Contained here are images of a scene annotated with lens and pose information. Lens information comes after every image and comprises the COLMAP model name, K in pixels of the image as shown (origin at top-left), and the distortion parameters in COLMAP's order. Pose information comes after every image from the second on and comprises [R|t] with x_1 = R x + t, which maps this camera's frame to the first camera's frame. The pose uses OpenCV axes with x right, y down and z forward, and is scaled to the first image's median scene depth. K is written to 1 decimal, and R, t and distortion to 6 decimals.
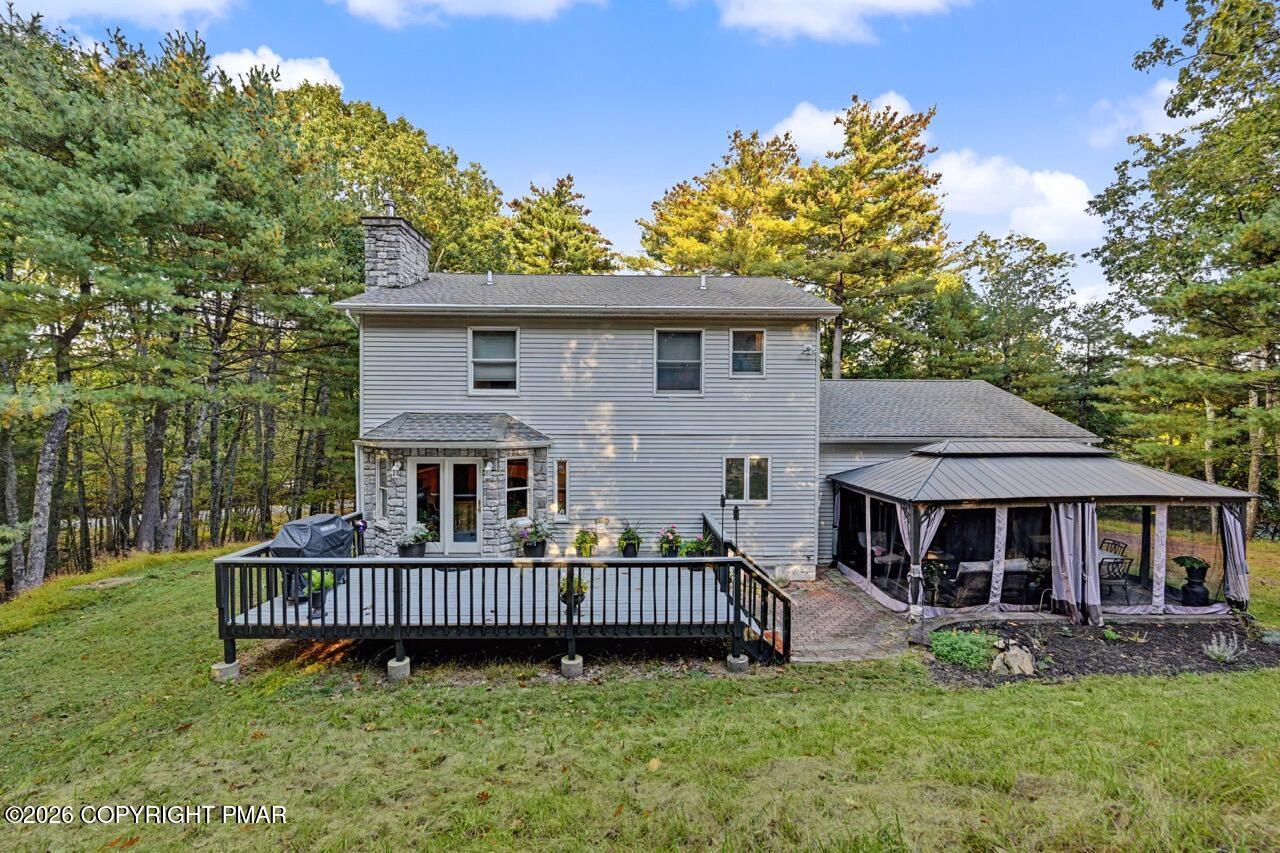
lens RADIAL K [[503.5, 0, 638.4], [0, 503.5, 425.8], [0, 0, 1]] dist [-0.001928, -0.000682]
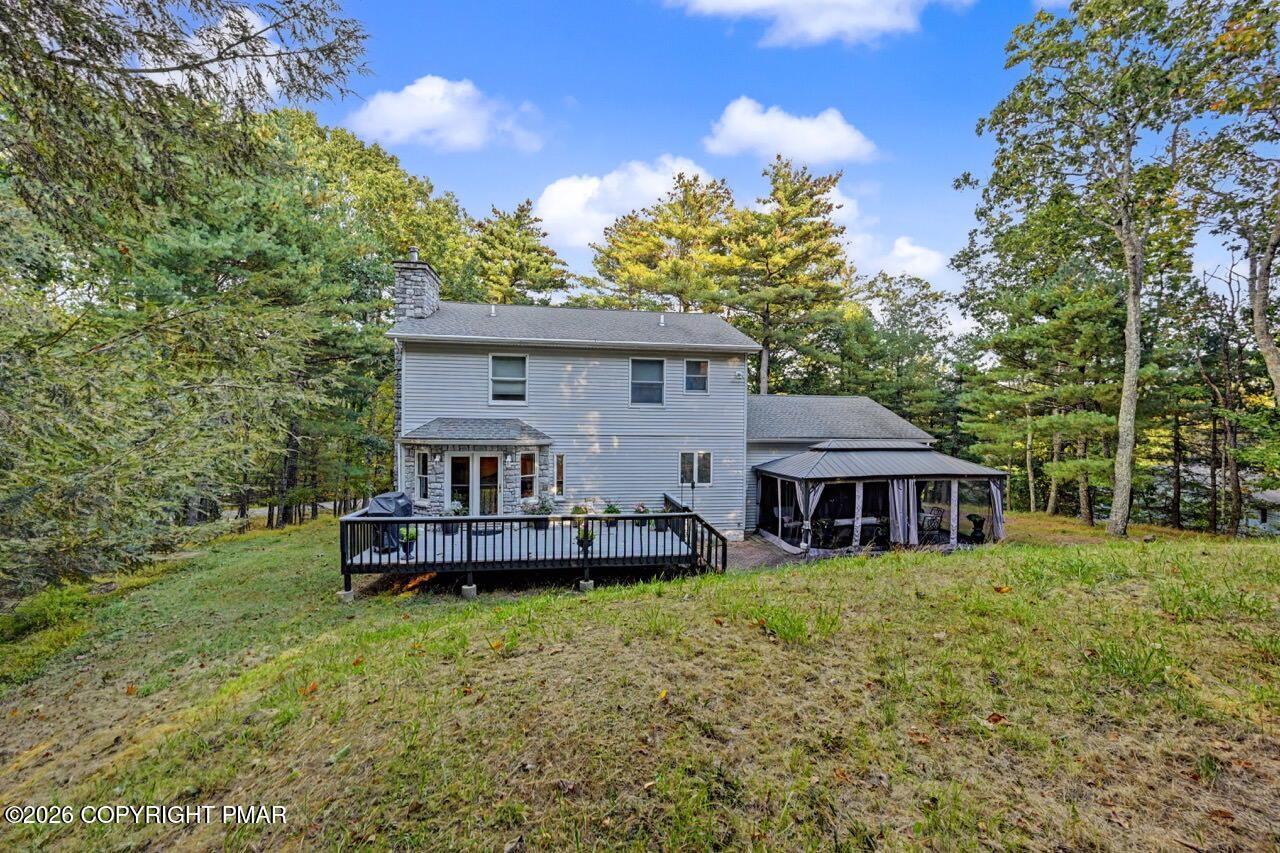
lens RADIAL K [[503.5, 0, 641.1], [0, 503.5, 426.9], [0, 0, 1]] dist [-0.001928, -0.000682]
pose [[0.991758, 0.005945, 0.127990, -0.109973], [-0.004471, 0.999920, -0.011801, 0.010280], [-0.128050, 0.011132, 0.991705, -0.350770]]
